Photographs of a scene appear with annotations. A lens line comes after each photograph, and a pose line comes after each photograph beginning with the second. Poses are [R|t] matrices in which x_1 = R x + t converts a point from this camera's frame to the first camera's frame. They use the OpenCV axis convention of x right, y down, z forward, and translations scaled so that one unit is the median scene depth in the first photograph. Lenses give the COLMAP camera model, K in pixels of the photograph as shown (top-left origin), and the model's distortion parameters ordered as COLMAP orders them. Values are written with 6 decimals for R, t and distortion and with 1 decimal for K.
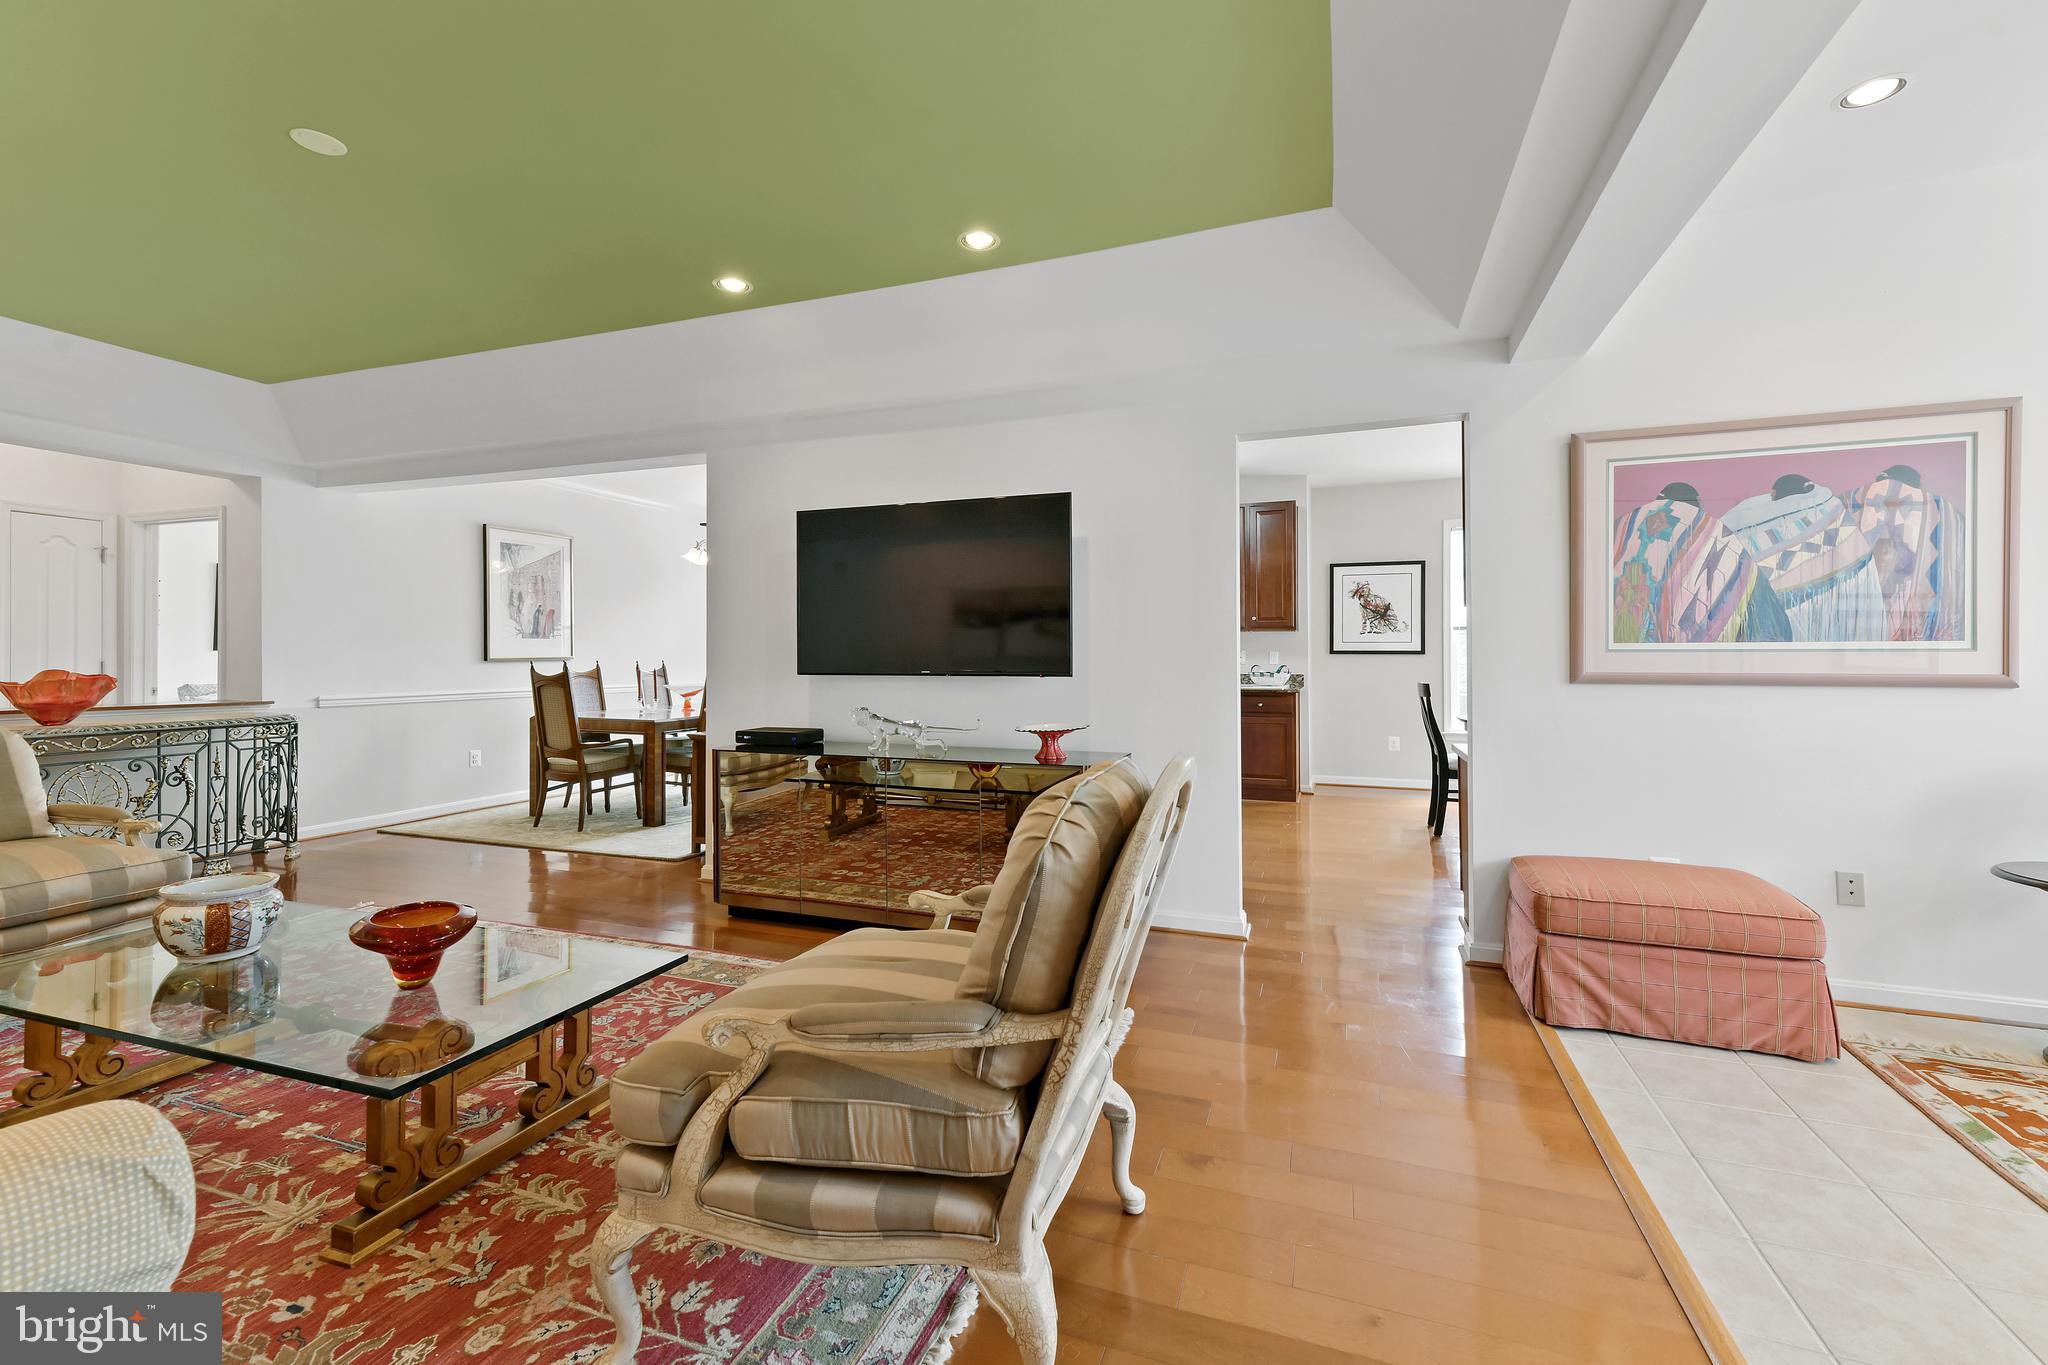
lens RADIAL K [[826.3, 0, 1022.2], [0, 826.3, 661.6], [0, 0, 1]] dist [0.016723, -0.000056]
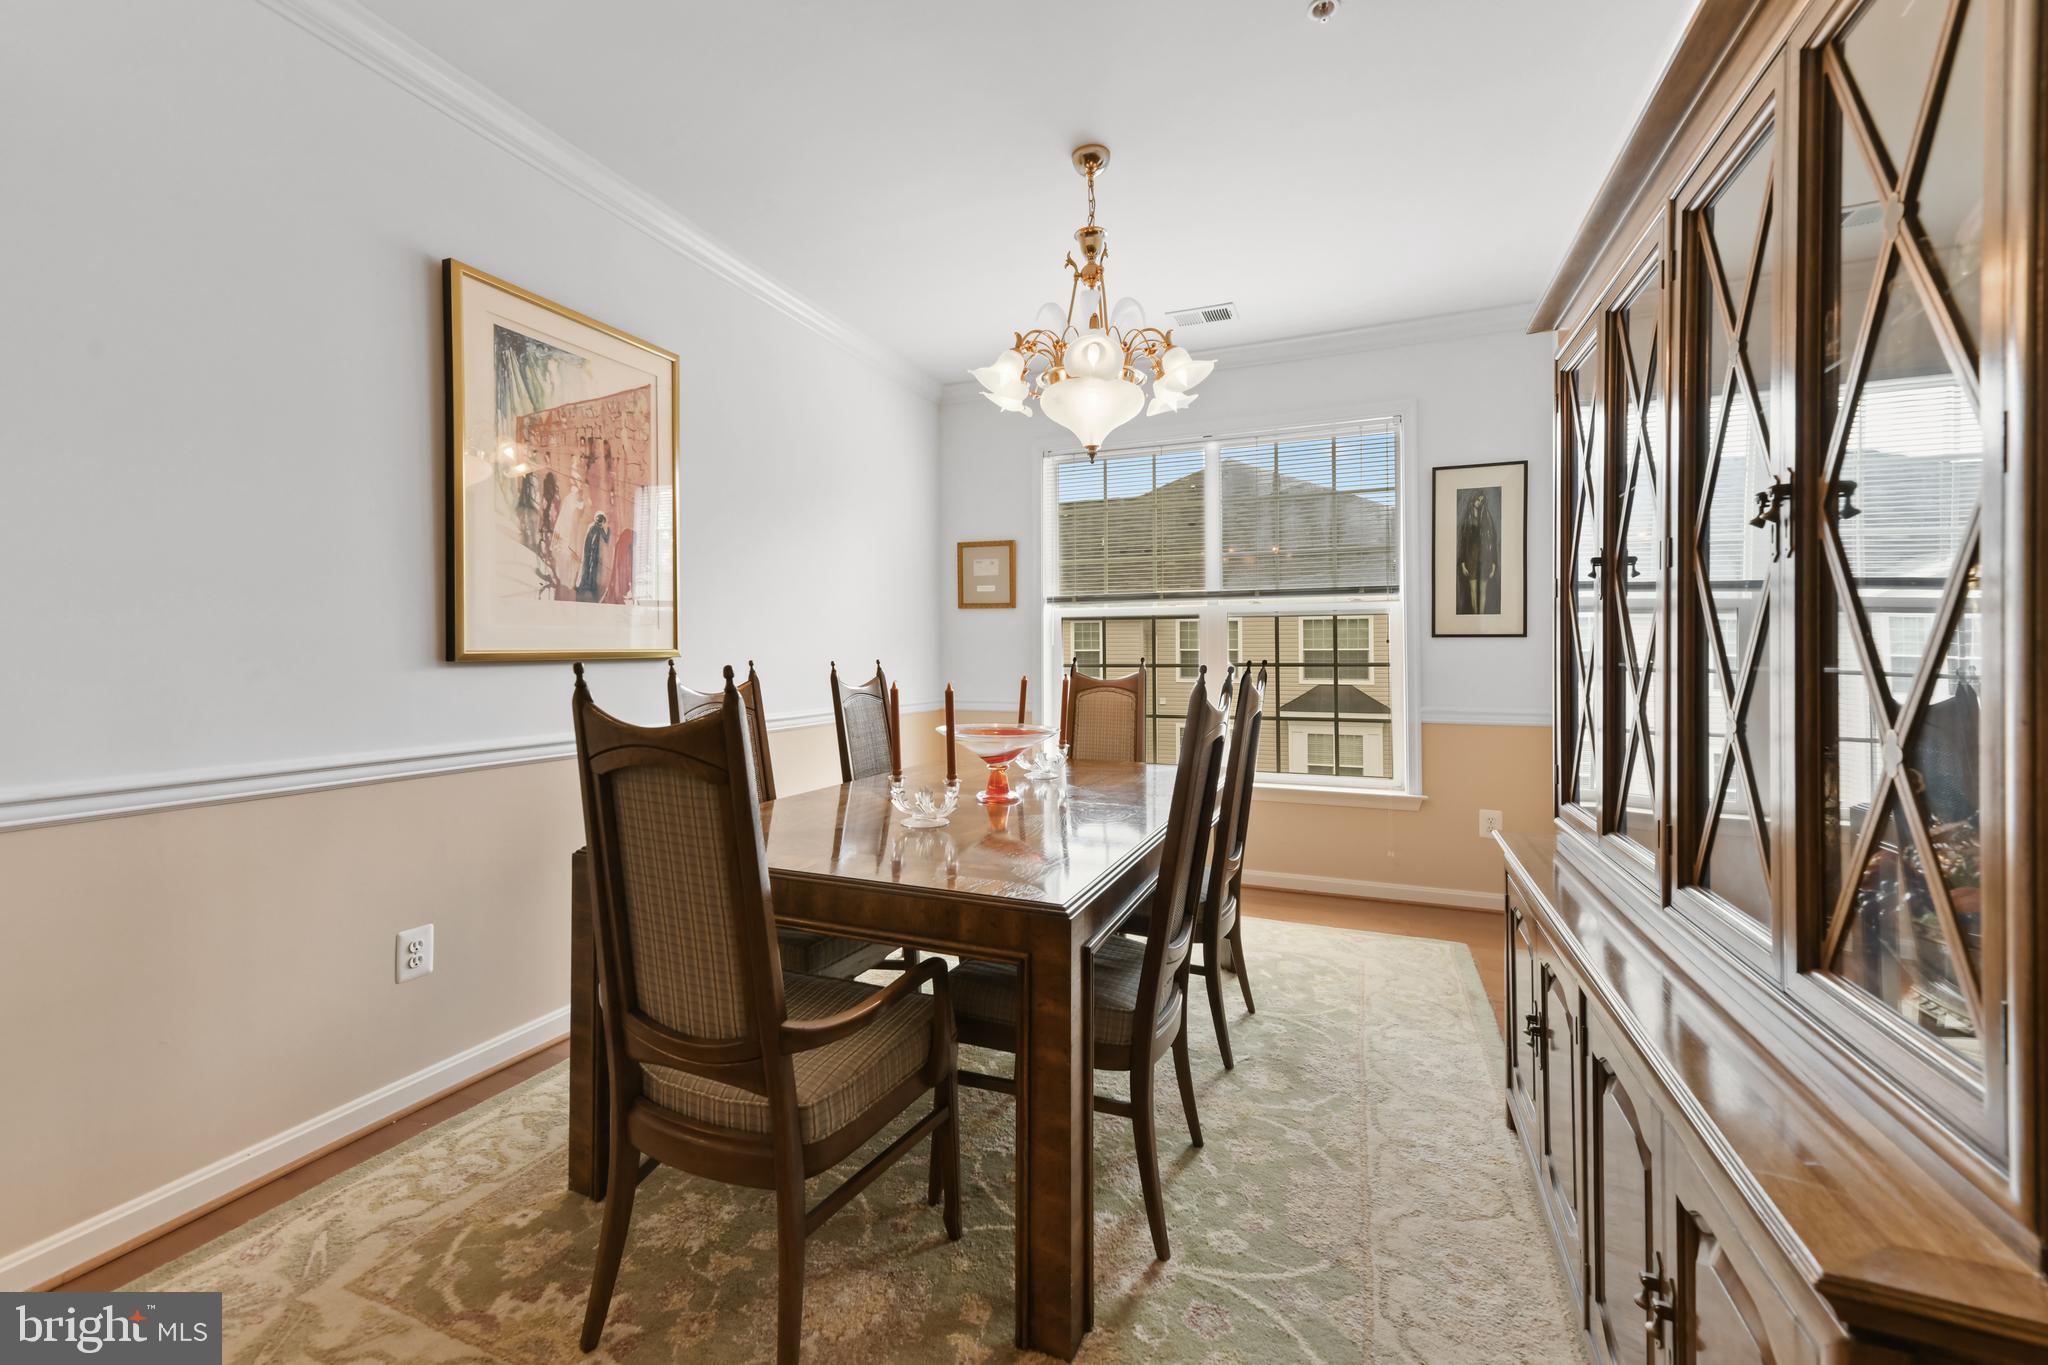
lens RADIAL K [[828.8, 0, 998.5], [0, 828.8, 686.7], [0, 0, 1]] dist [0.019611, 0.000026]
pose [[0.997581, 0.011171, -0.068617, -0.385222], [-0.010031, 0.999806, 0.016945, 0.002123], [0.068793, -0.016216, 0.997499, 0.653845]]
